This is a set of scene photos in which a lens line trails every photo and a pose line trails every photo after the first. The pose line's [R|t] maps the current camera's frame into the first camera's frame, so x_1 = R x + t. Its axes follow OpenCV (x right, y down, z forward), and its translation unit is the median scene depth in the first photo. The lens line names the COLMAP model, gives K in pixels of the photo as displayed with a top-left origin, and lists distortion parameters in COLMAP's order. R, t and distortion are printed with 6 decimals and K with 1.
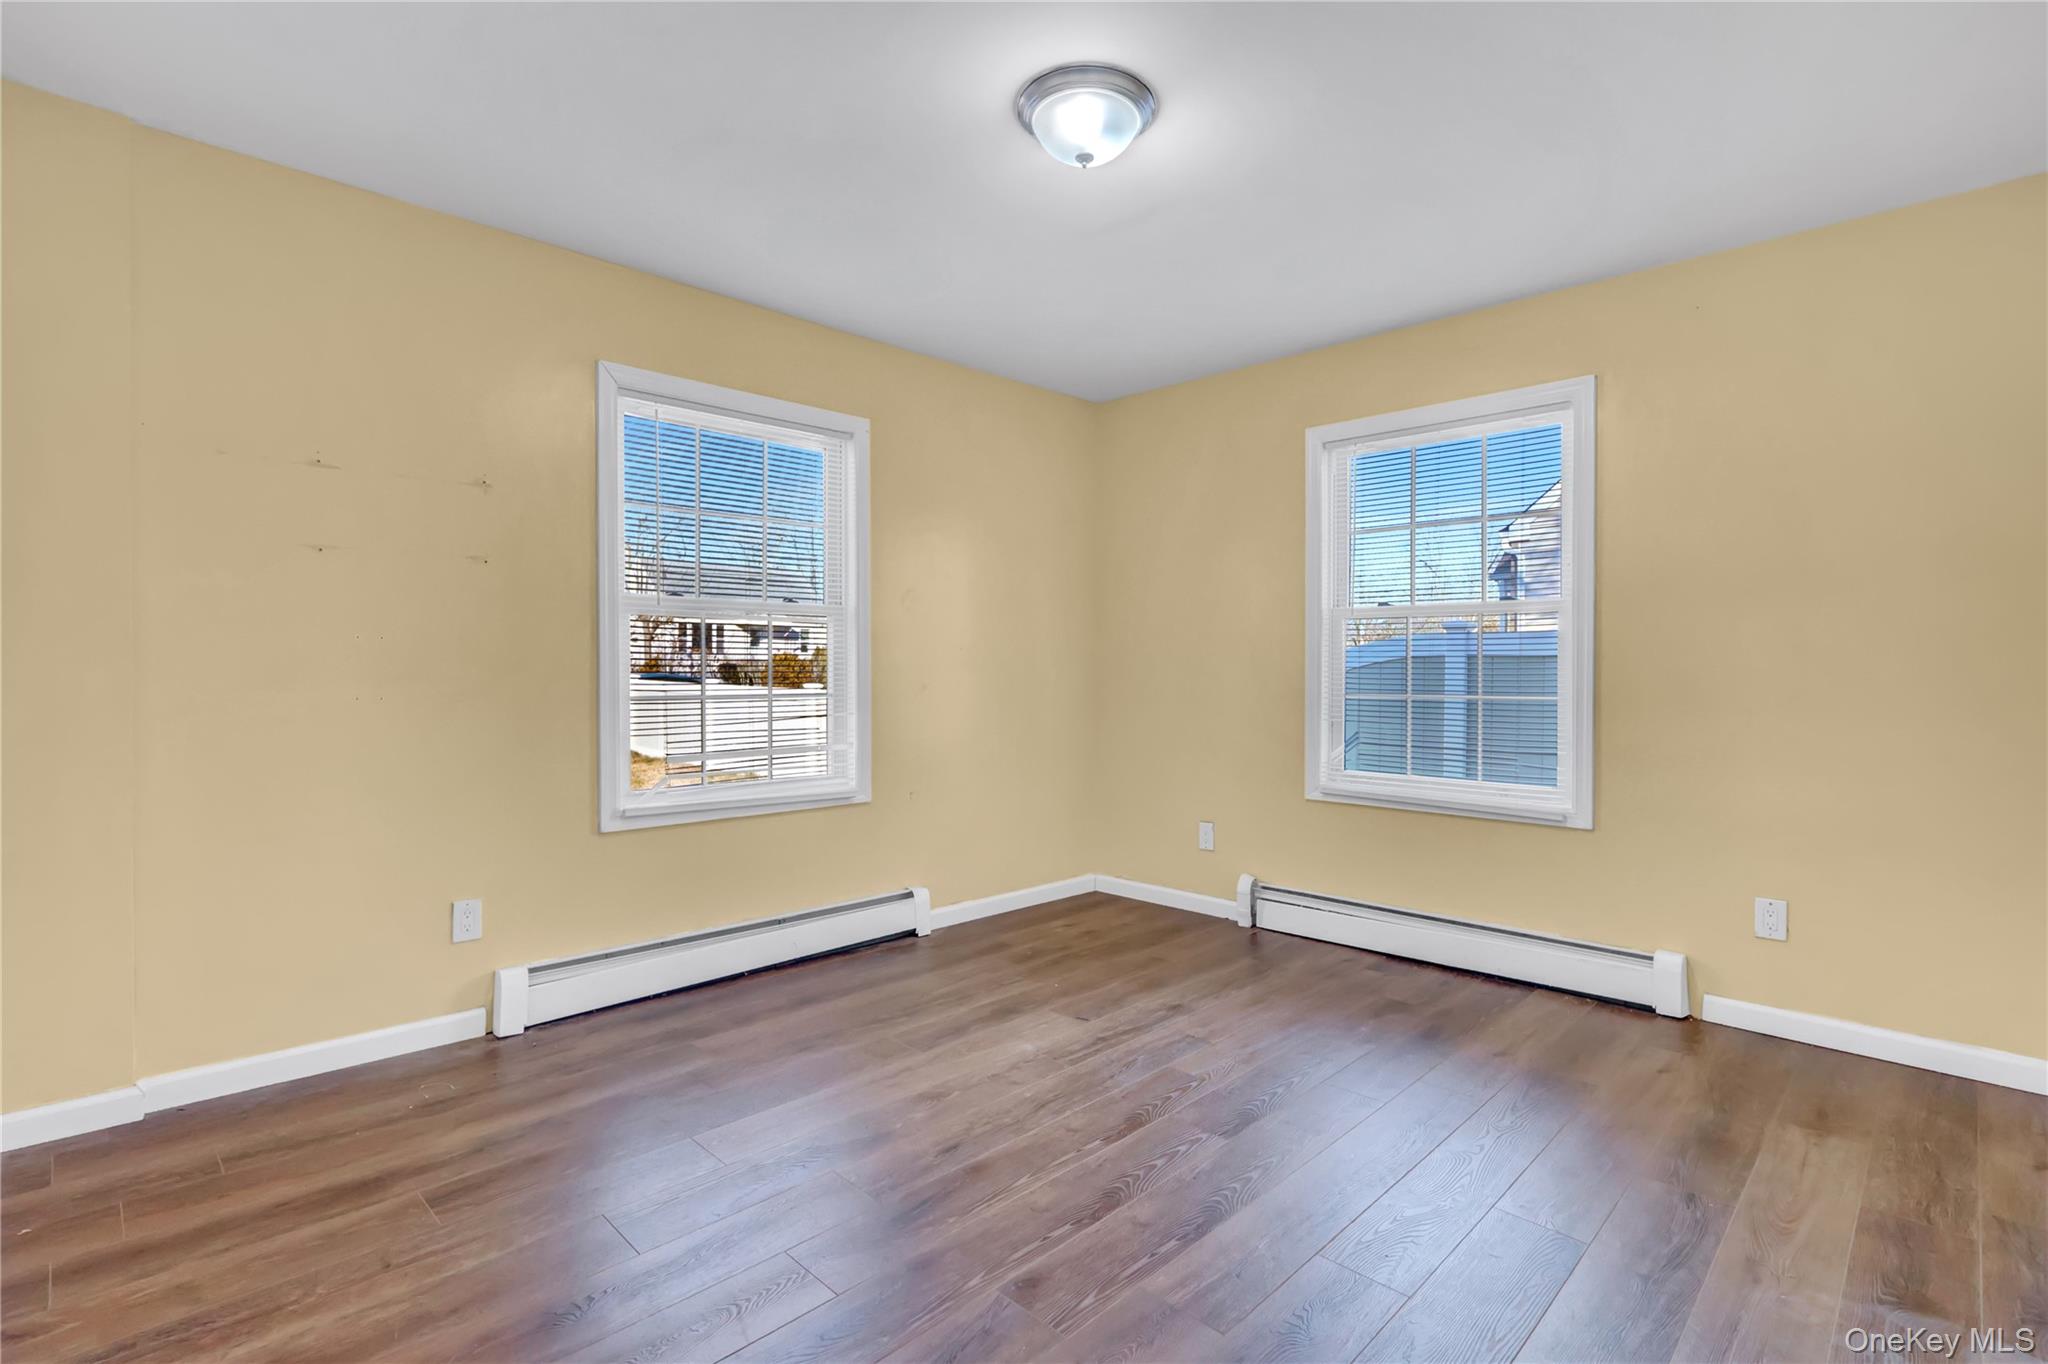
lens RADIAL K [[967.3, 0, 1018.1], [0, 967.3, 677.1], [0, 0, 1]] dist [0.002496, 0.002659]
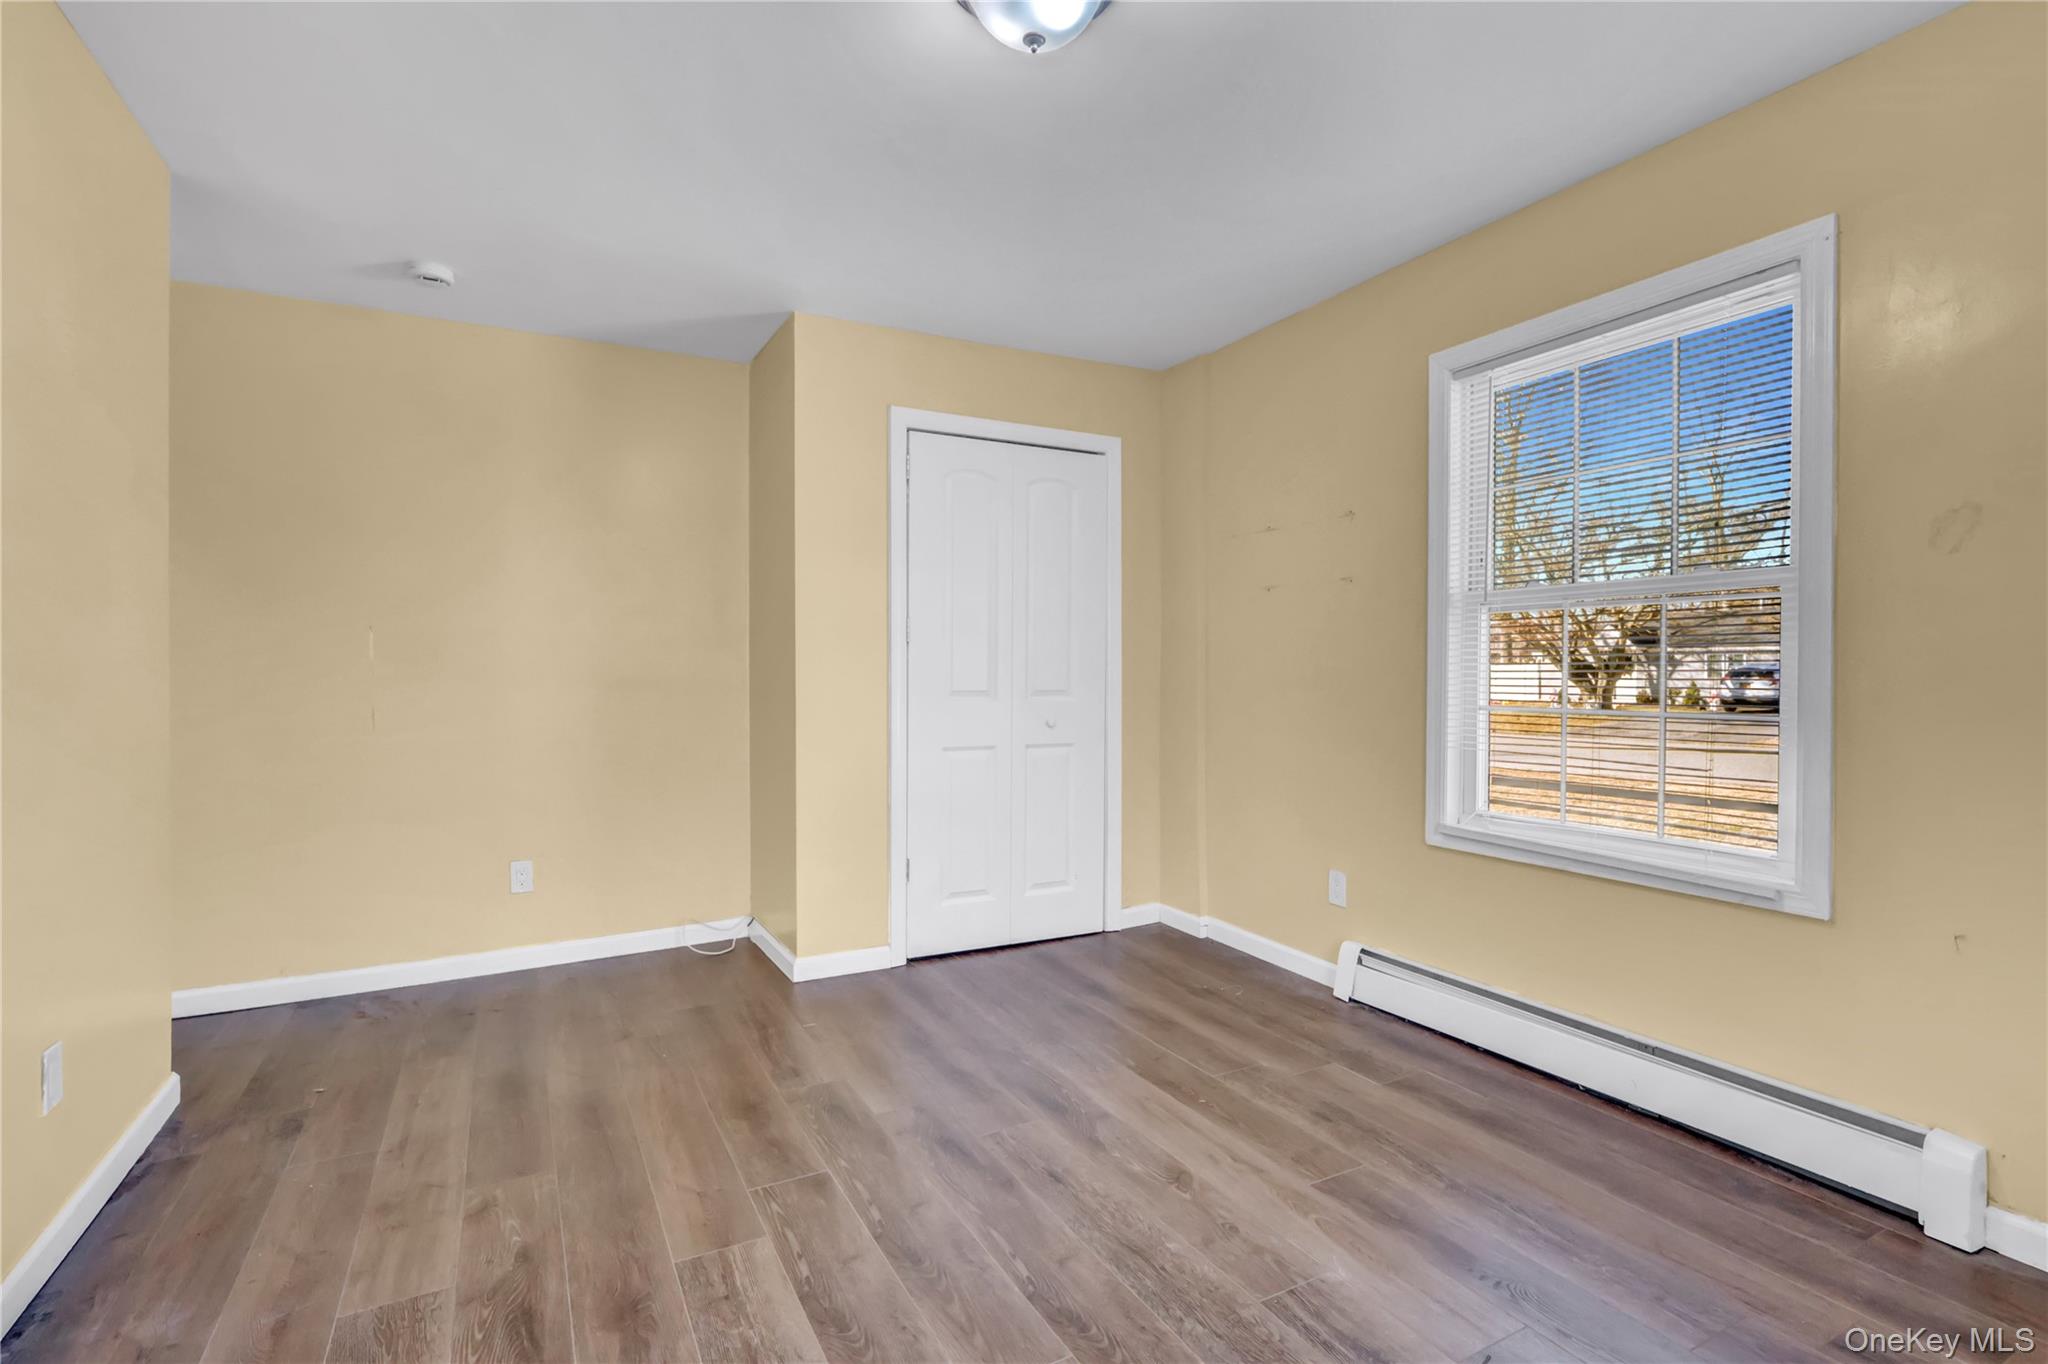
lens RADIAL K [[967.3, 0, 1017.9], [0, 967.3, 681.3], [0, 0, 1]] dist [0.002496, 0.002659]
pose [[-0.298564, 0.005108, -0.954376, 0.670390], [-0.007340, 0.999944, 0.007648, -0.006095], [0.954361, 0.009289, -0.298509, 0.984437]]
